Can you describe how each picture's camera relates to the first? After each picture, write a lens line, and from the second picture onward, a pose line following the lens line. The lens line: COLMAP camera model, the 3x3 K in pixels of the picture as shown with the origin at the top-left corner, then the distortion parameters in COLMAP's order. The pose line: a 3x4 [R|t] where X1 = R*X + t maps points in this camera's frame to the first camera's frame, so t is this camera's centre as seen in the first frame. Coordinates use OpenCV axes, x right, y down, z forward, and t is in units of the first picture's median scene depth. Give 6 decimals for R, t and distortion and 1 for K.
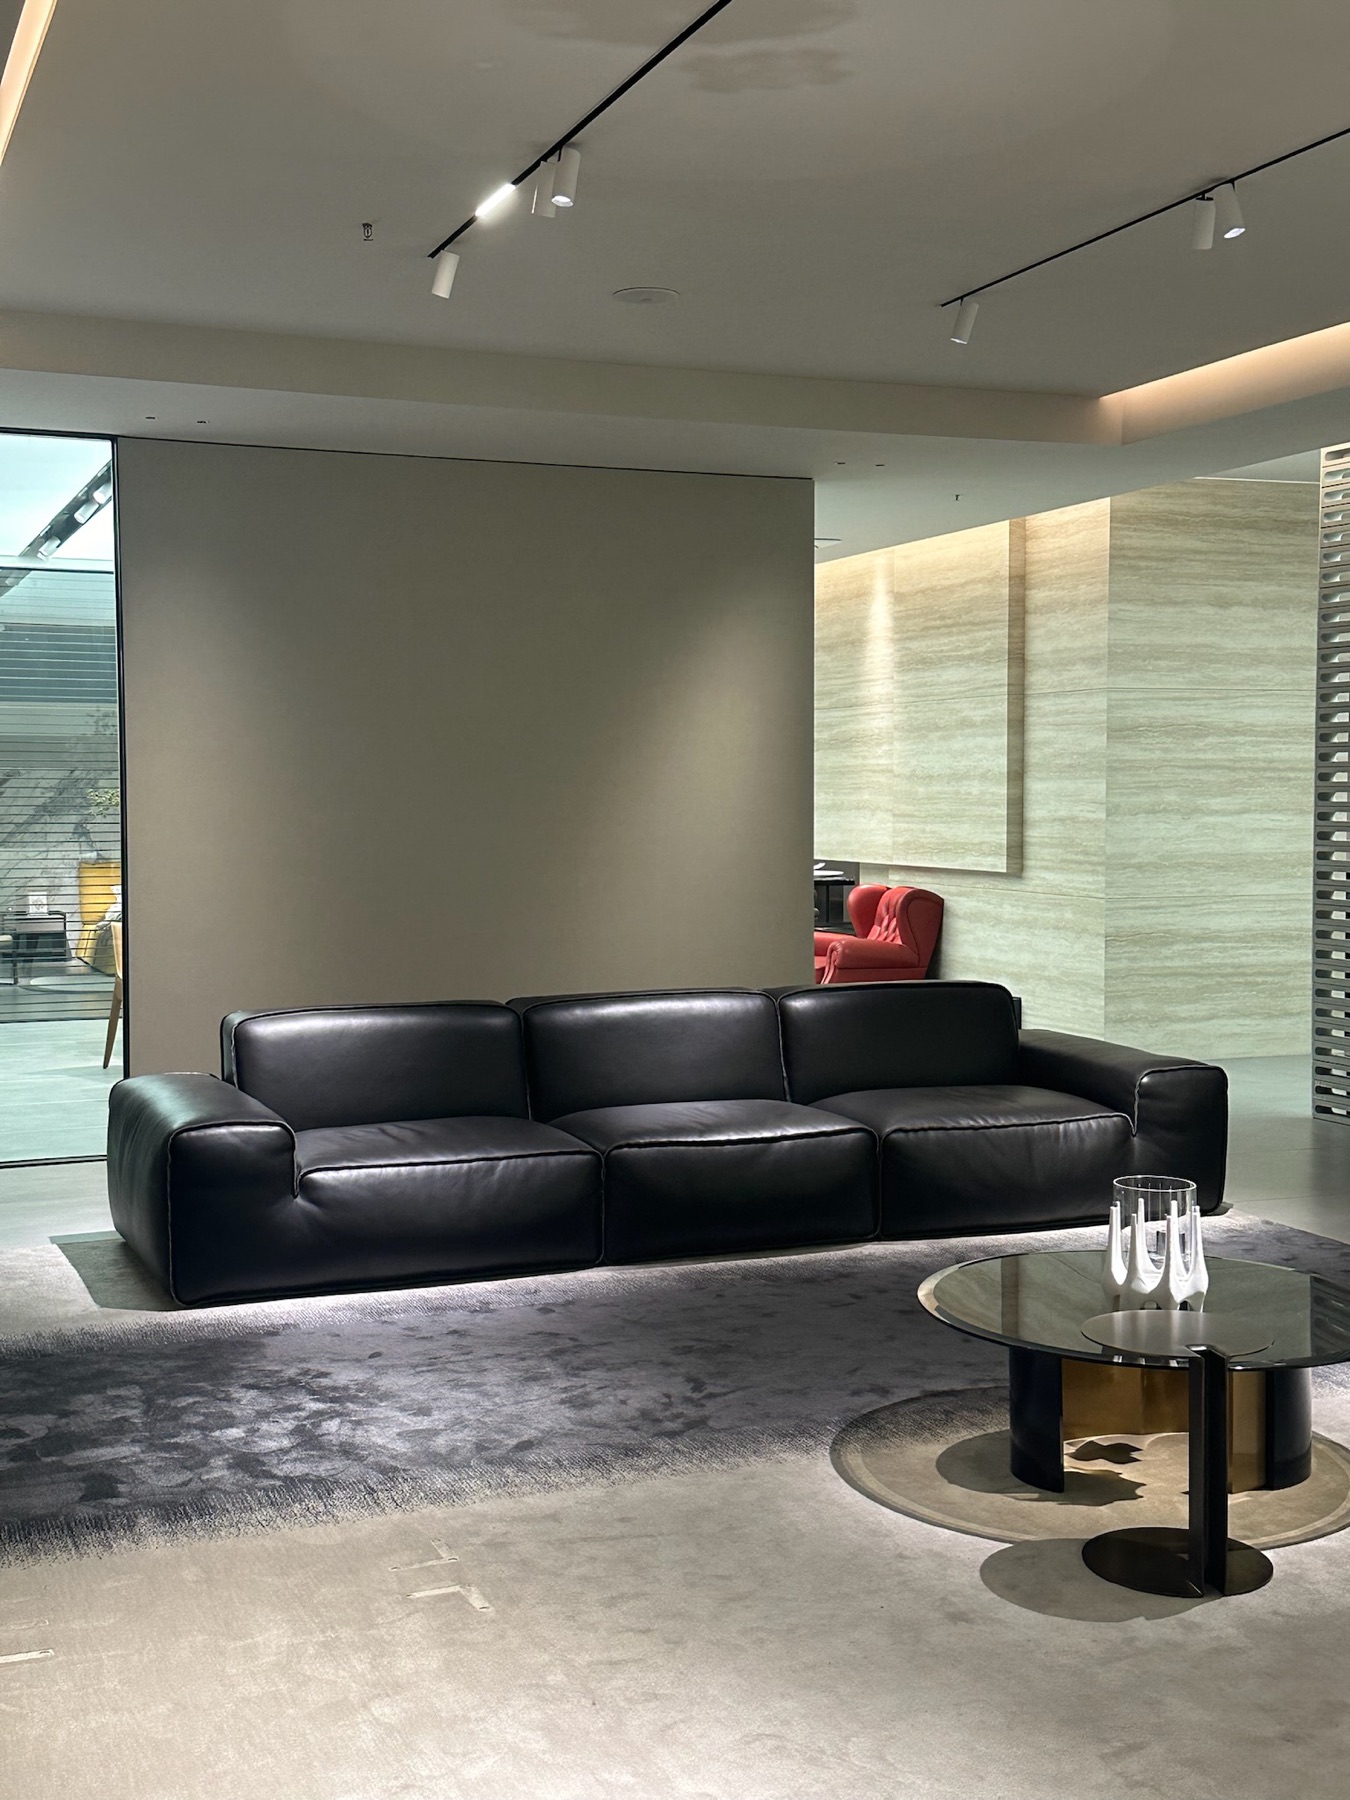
lens RADIAL K [[2155.9, 0, 675.0], [0, 2155.9, 900.0], [0, 0, 1]] dist [0.188095, -0.436236]
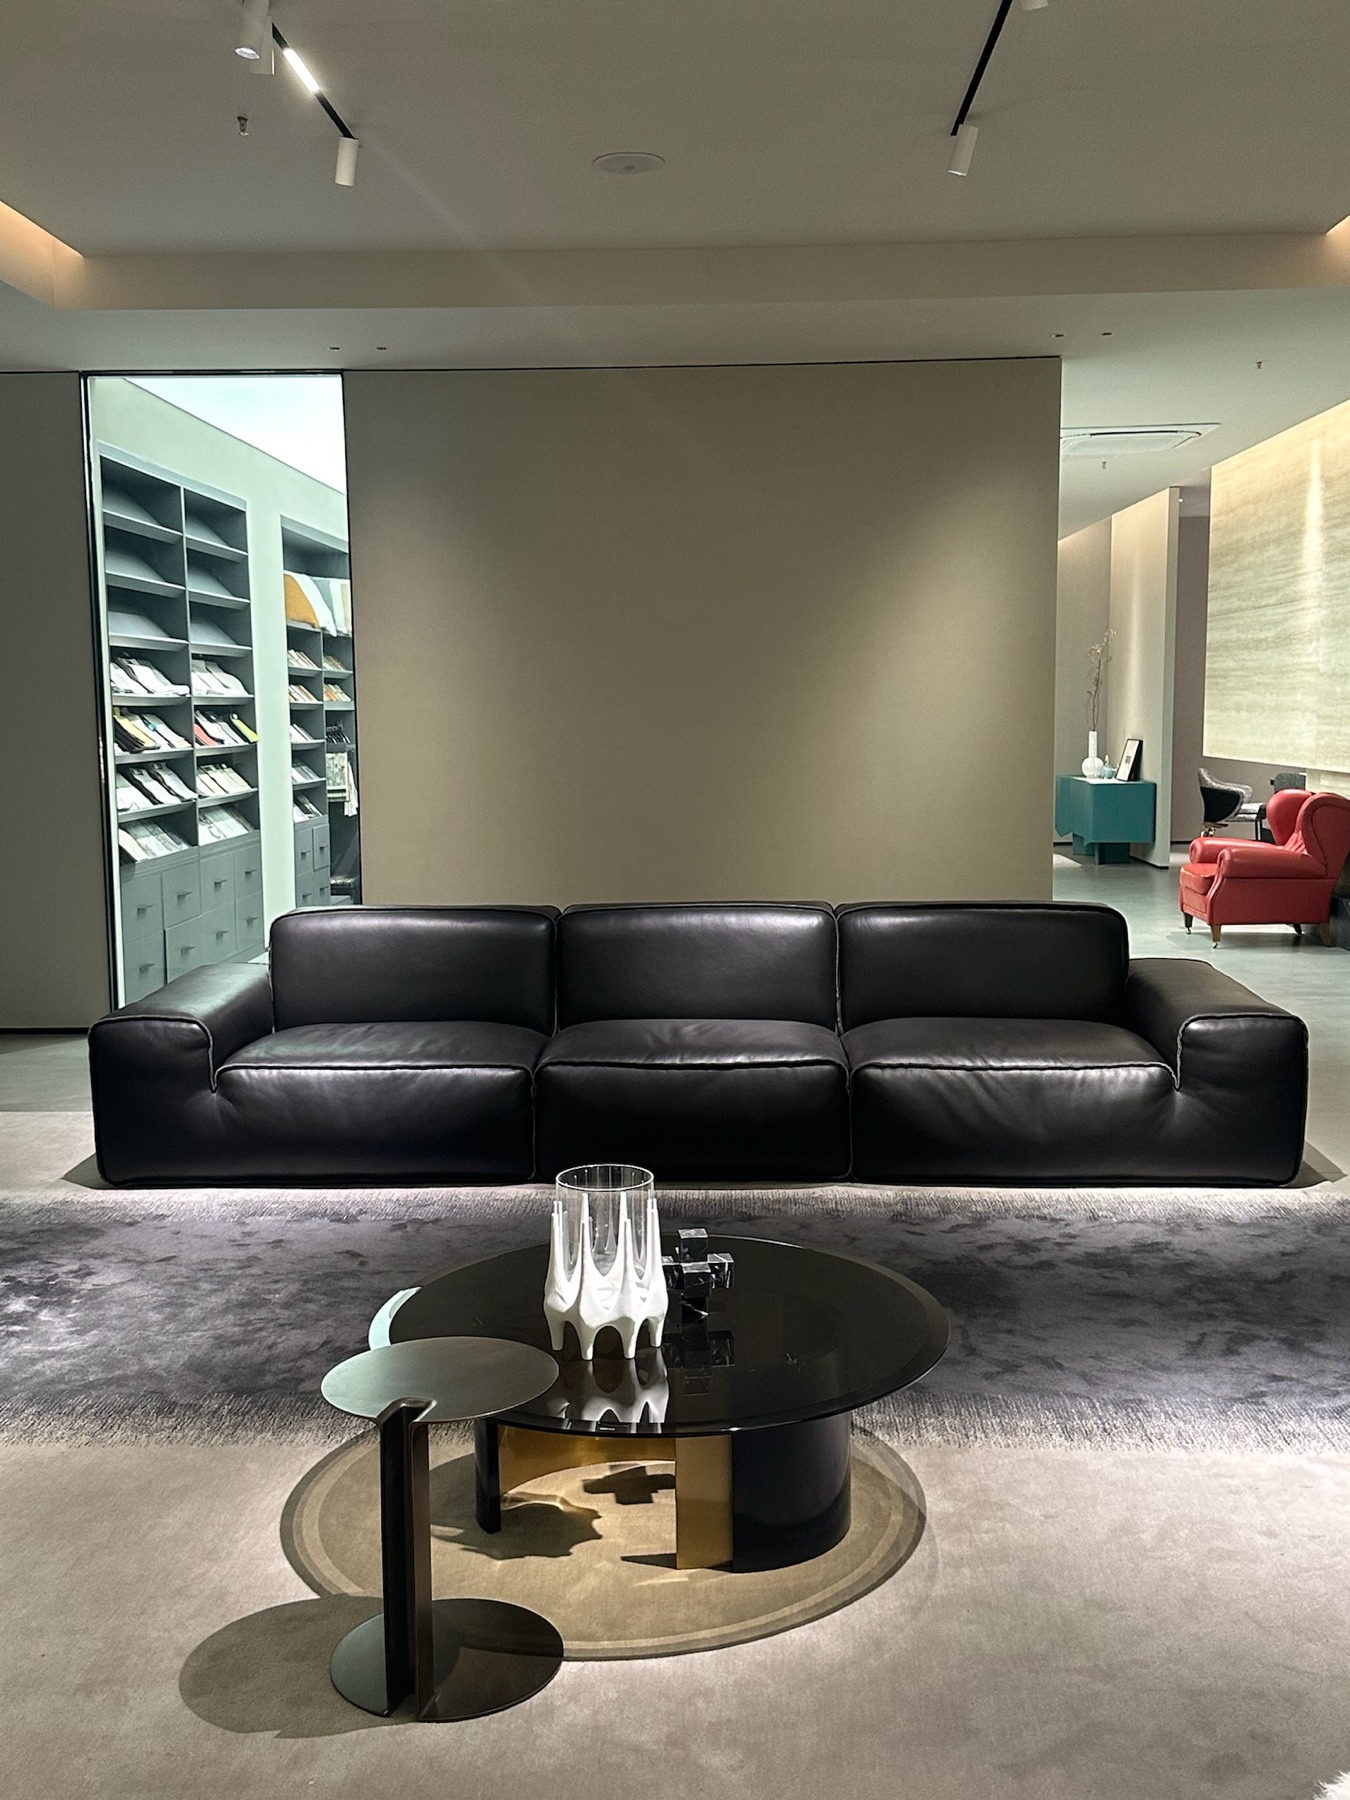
lens RADIAL K [[1851.8, 0, 675.0], [0, 1851.8, 900.0], [0, 0, 1]] dist [0.206253, -0.481207]
pose [[0.914514, 0.037258, -0.402834, 0.194159], [-0.013735, 0.998036, 0.061126, -0.006239], [0.404320, -0.050367, 0.913230, 0.140985]]
